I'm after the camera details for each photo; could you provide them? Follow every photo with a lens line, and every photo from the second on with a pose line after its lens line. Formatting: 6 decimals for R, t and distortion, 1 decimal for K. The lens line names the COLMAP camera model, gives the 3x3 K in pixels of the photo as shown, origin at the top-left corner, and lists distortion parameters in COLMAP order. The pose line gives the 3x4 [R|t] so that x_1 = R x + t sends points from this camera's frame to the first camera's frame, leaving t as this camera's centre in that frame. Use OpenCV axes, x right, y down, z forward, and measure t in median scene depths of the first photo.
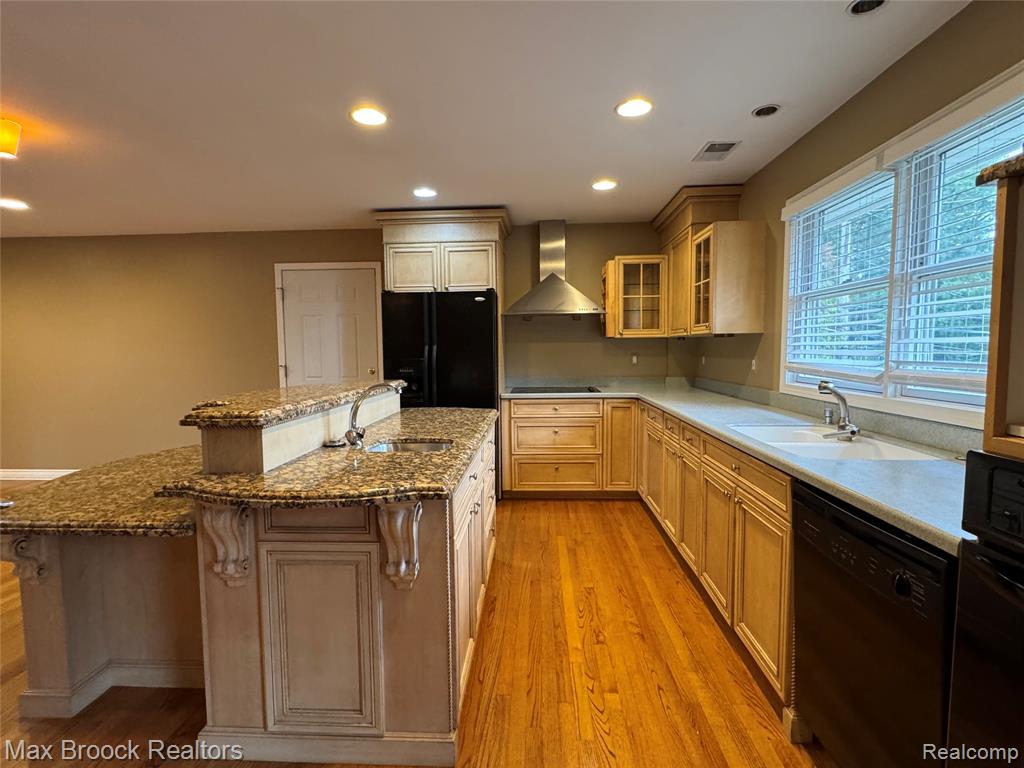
lens RADIAL K [[504.0, 0, 512.0], [0, 504.0, 384.0], [0, 0, 1]] dist [-0.002478, -0.001122]
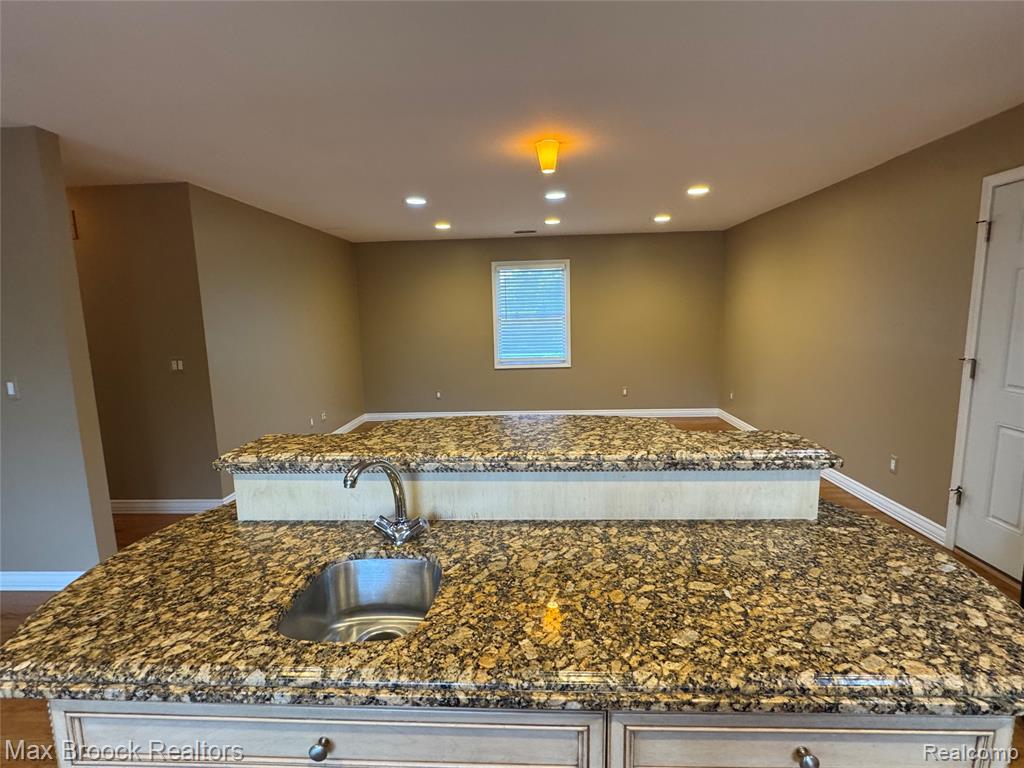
lens RADIAL K [[504.0, 0, 512.0], [0, 504.0, 384.0], [0, 0, 1]] dist [-0.002478, -0.001122]
pose [[0.014719, 0.155165, -0.987779, 0.136127], [-0.045559, 0.986964, 0.154359, -0.086331], [0.998853, 0.042730, 0.021597, 0.555414]]
